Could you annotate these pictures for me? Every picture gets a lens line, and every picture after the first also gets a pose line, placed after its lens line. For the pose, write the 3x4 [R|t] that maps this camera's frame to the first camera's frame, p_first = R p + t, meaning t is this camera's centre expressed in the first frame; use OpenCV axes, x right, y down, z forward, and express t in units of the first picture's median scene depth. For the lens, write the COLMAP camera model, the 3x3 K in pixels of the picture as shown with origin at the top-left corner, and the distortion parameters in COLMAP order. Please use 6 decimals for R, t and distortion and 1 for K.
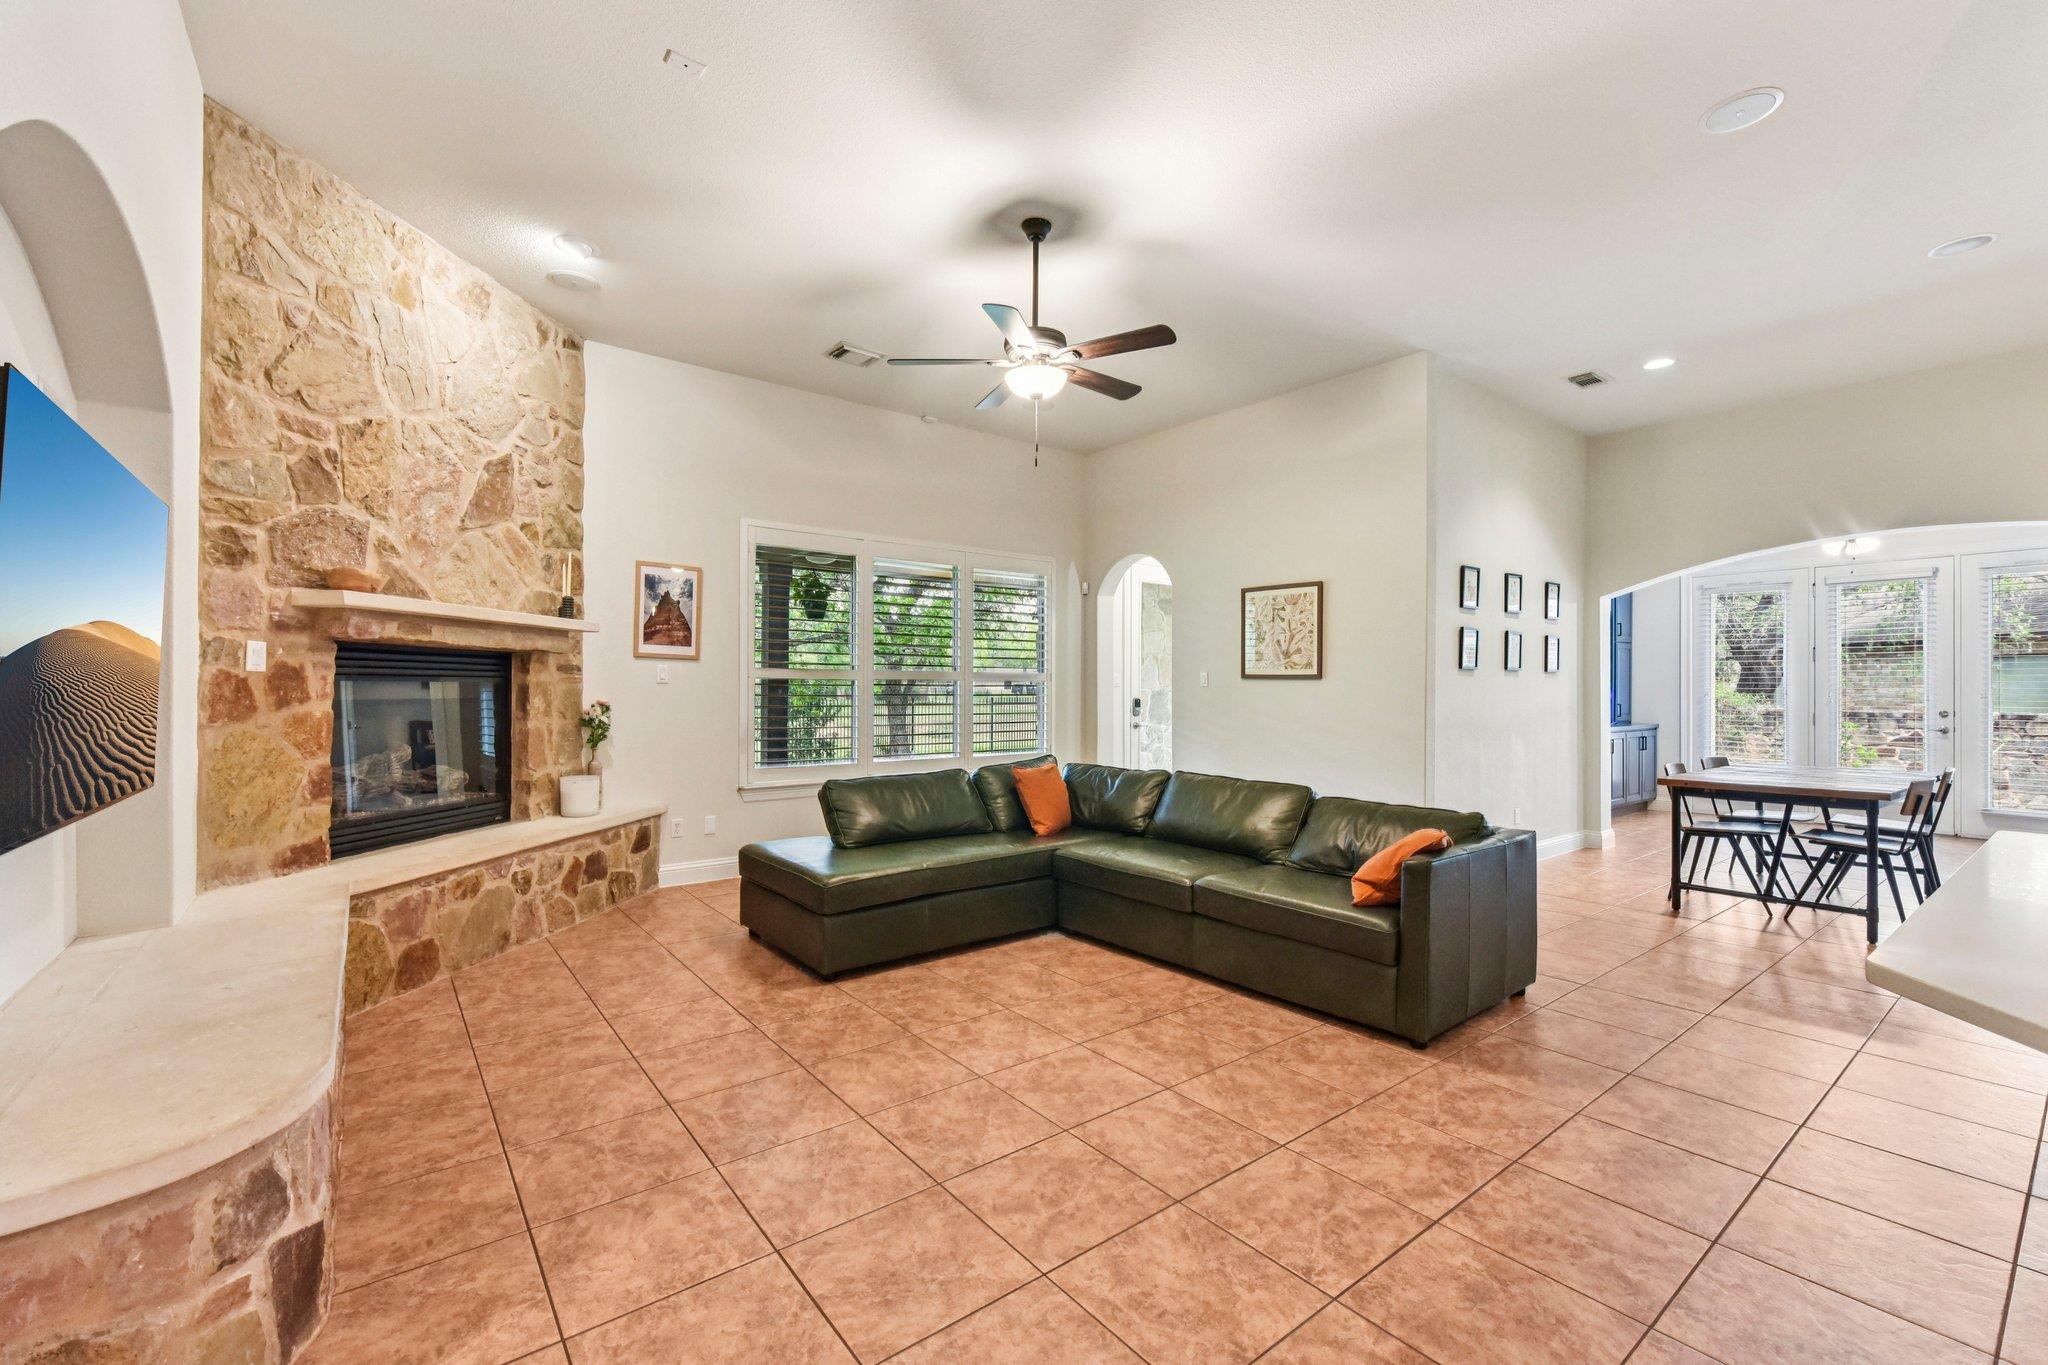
lens RADIAL K [[820.0, 0, 1016.0], [0, 820.0, 690.5], [0, 0, 1]] dist [0.000199, -0.000082]
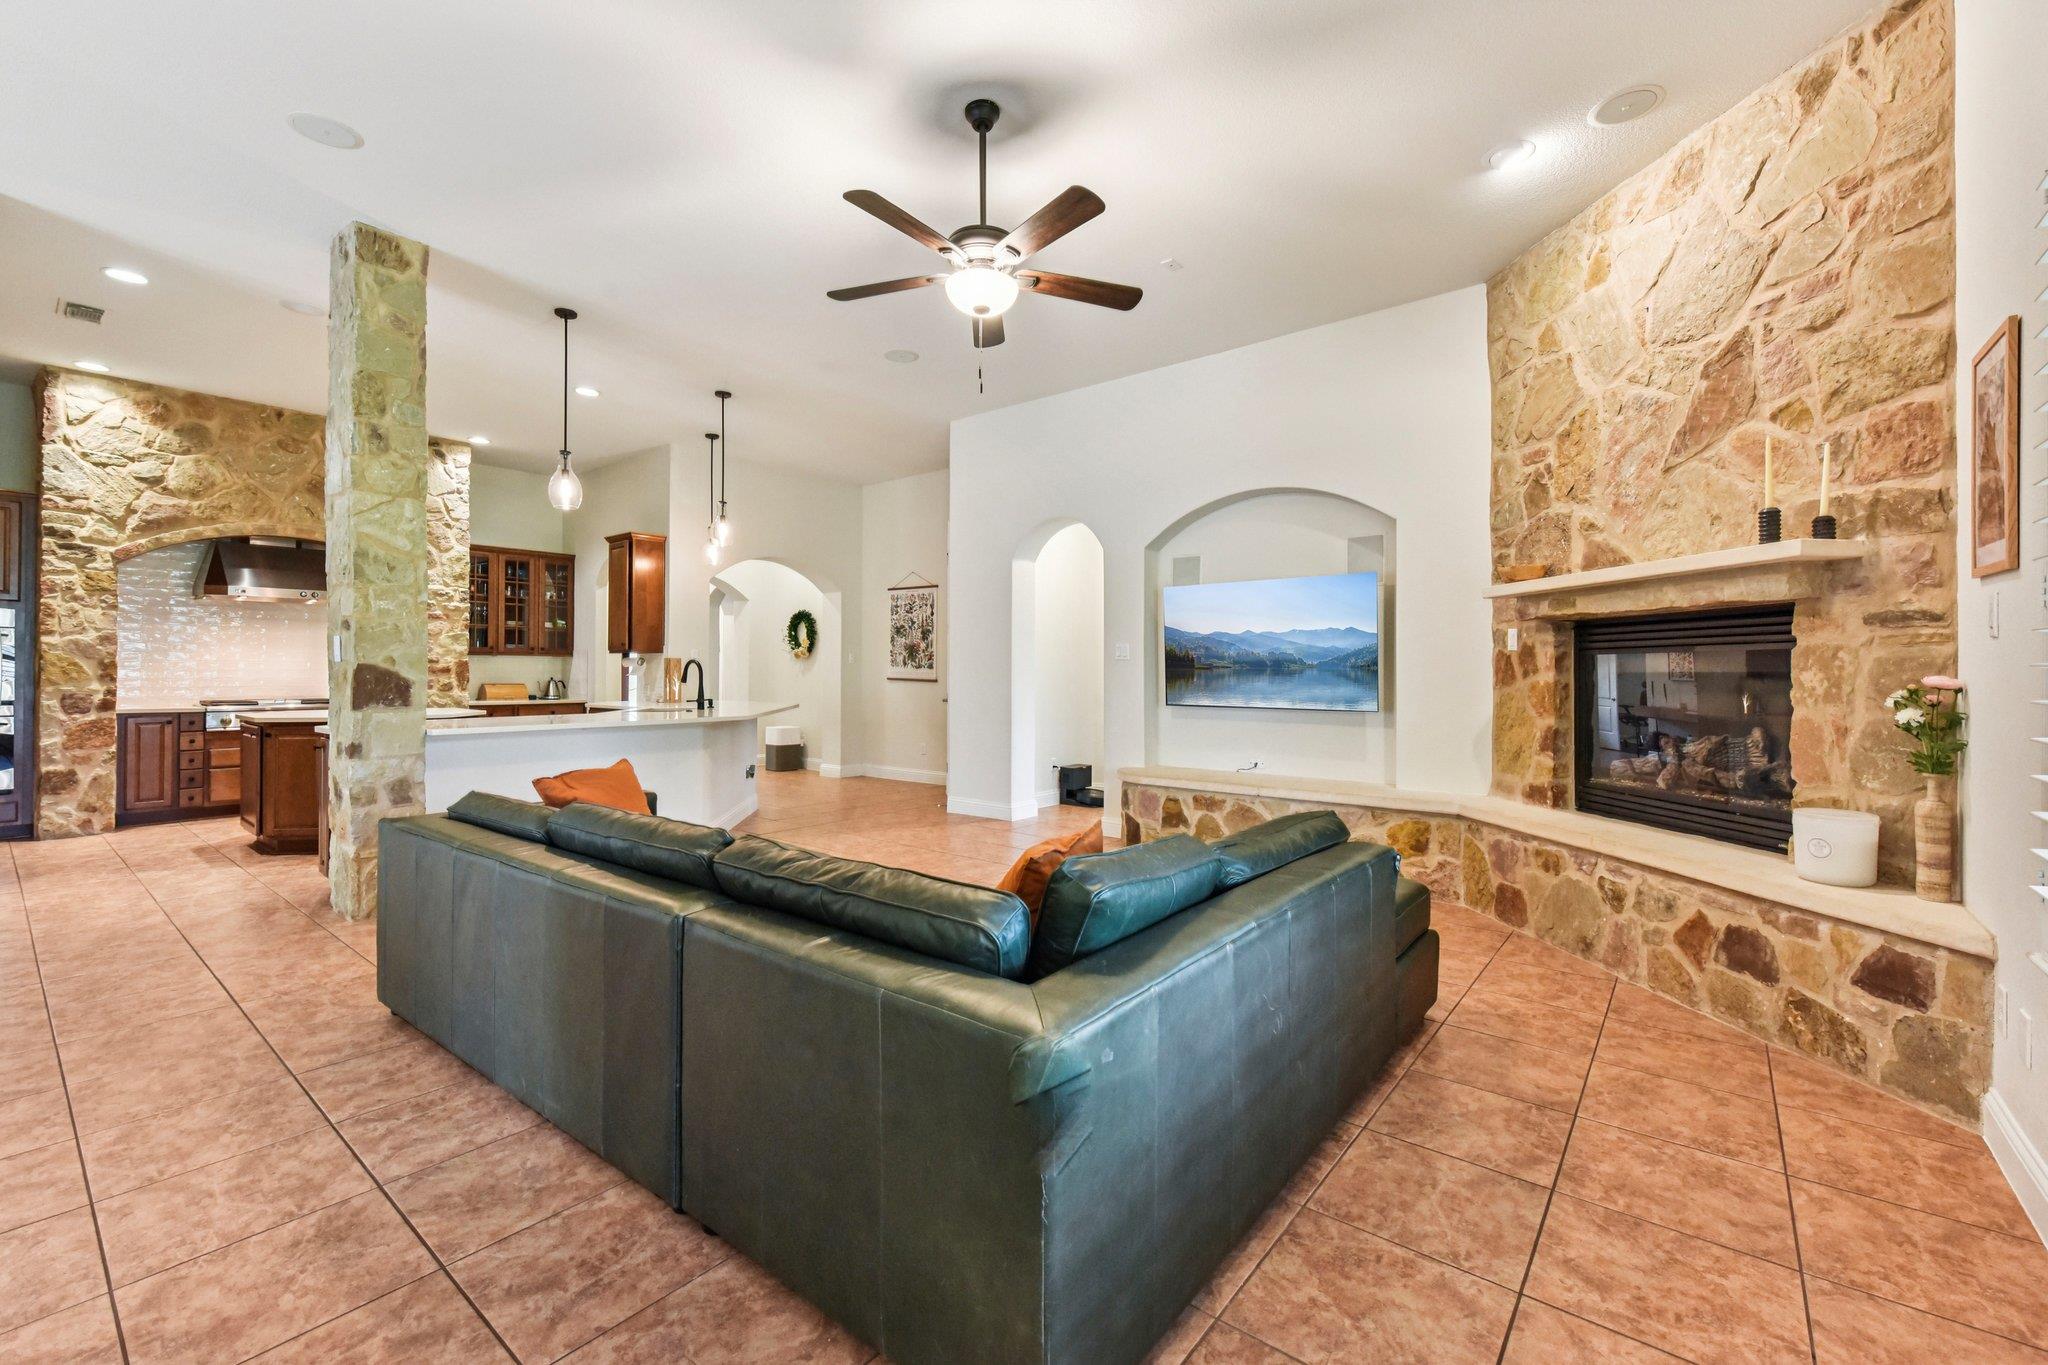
lens RADIAL K [[820.0, 0, 1032.3], [0, 820.0, 666.1], [0, 0, 1]] dist [0.000199, -0.000082]
pose [[-0.972829, -0.007117, -0.231415, 0.165269], [-0.005393, 0.999953, -0.008085, 0.015781], [0.231462, -0.006617, -0.972822, 1.790866]]
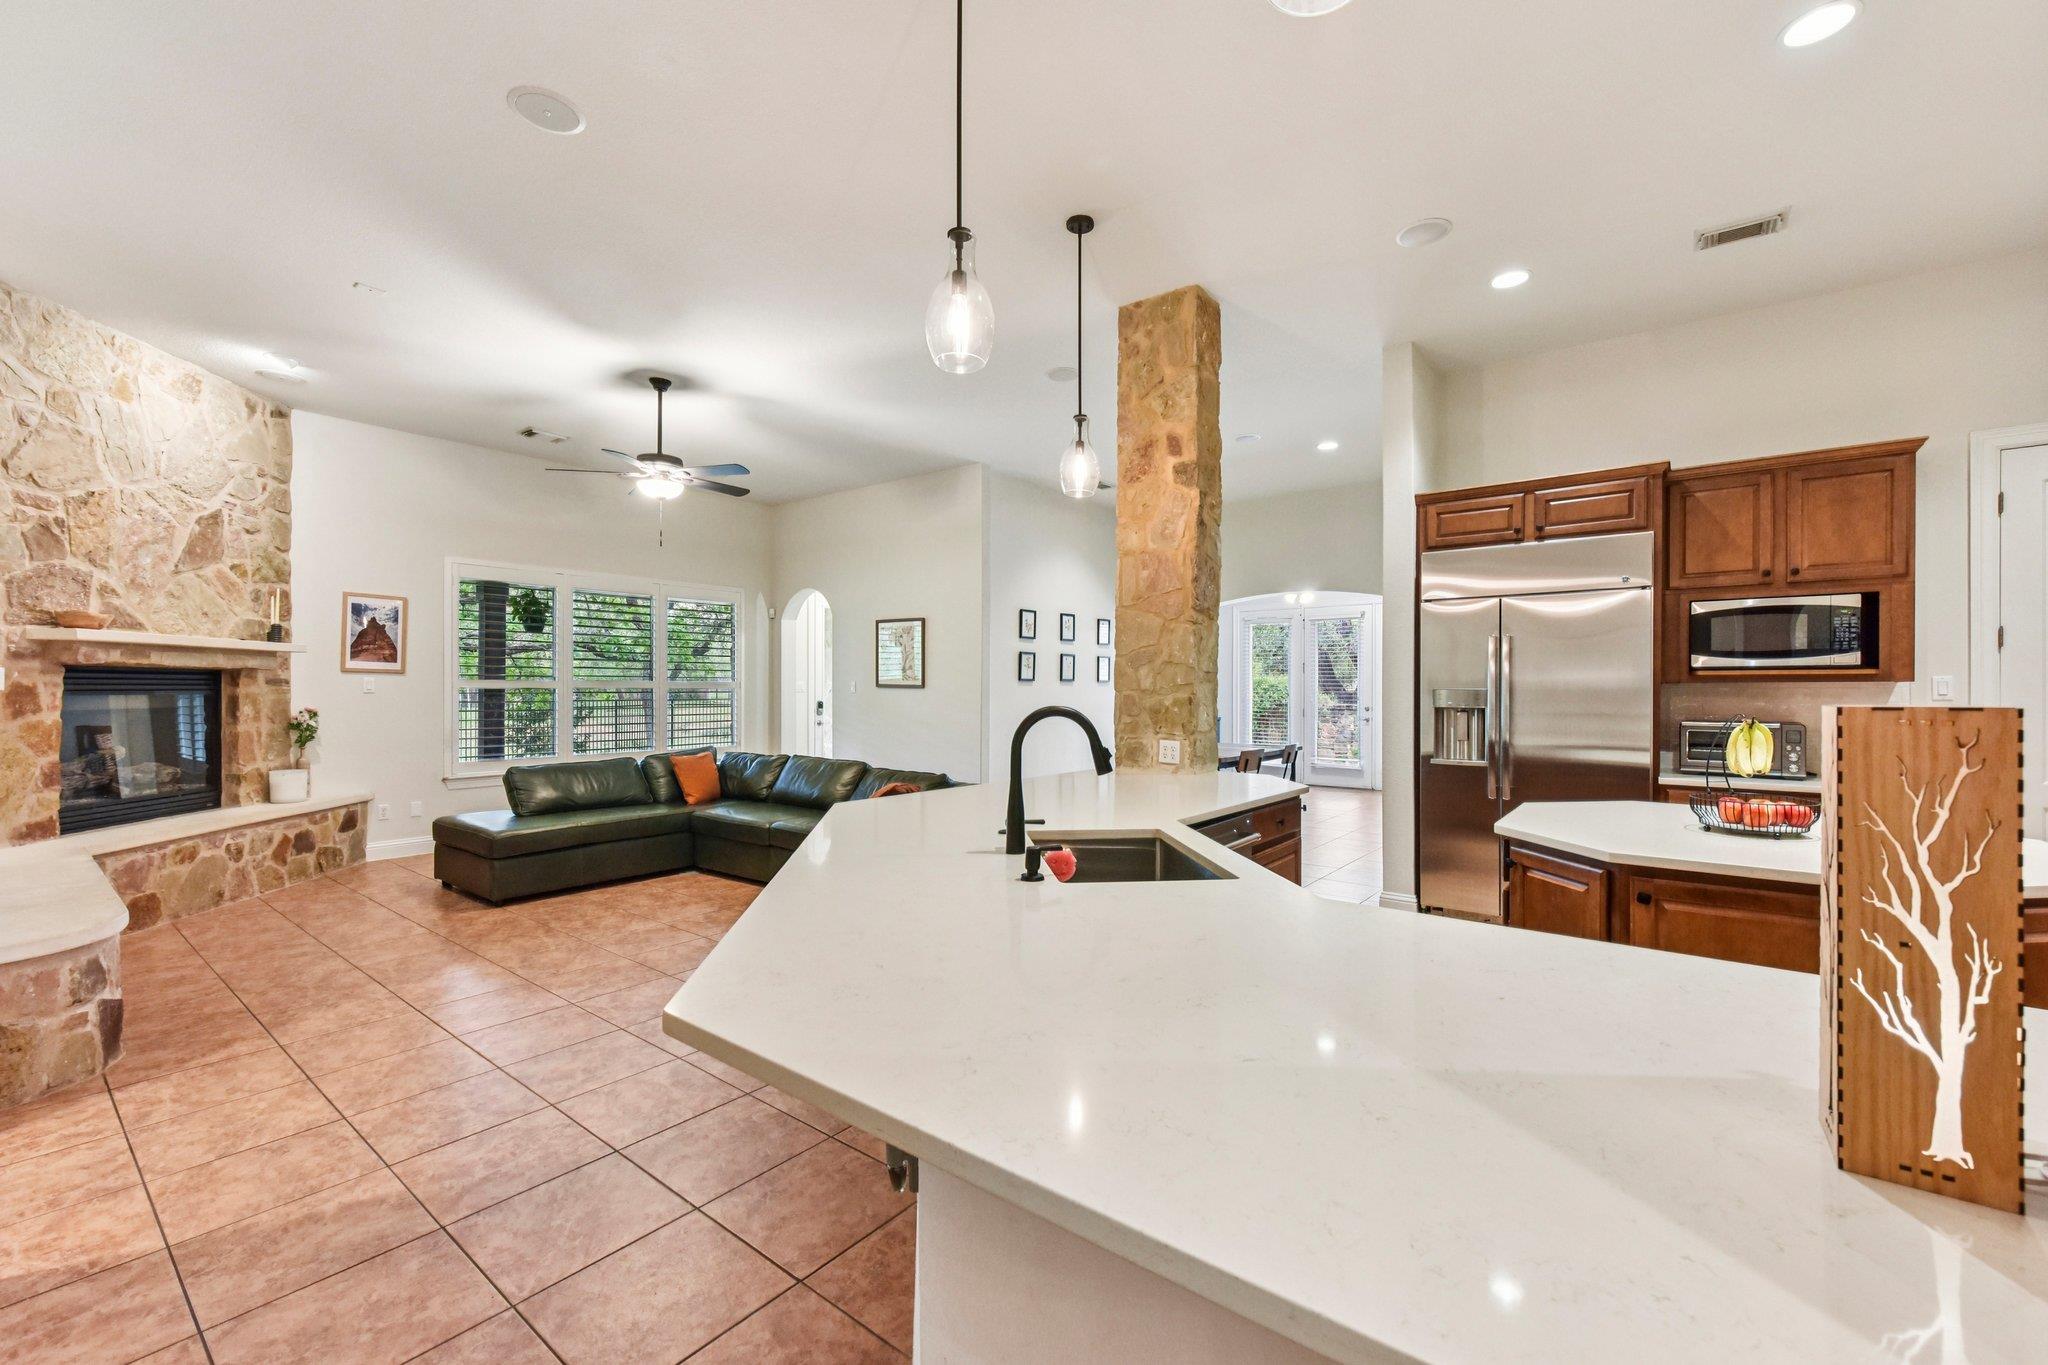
lens RADIAL K [[820.0, 0, 1031.4], [0, 820.0, 690.3], [0, 0, 1]] dist [0.000199, -0.000082]
pose [[0.969318, -0.001959, 0.245802, 0.300356], [0.001380, 0.999996, 0.002526, -0.019860], [-0.245806, -0.002109, 0.969317, -0.568843]]
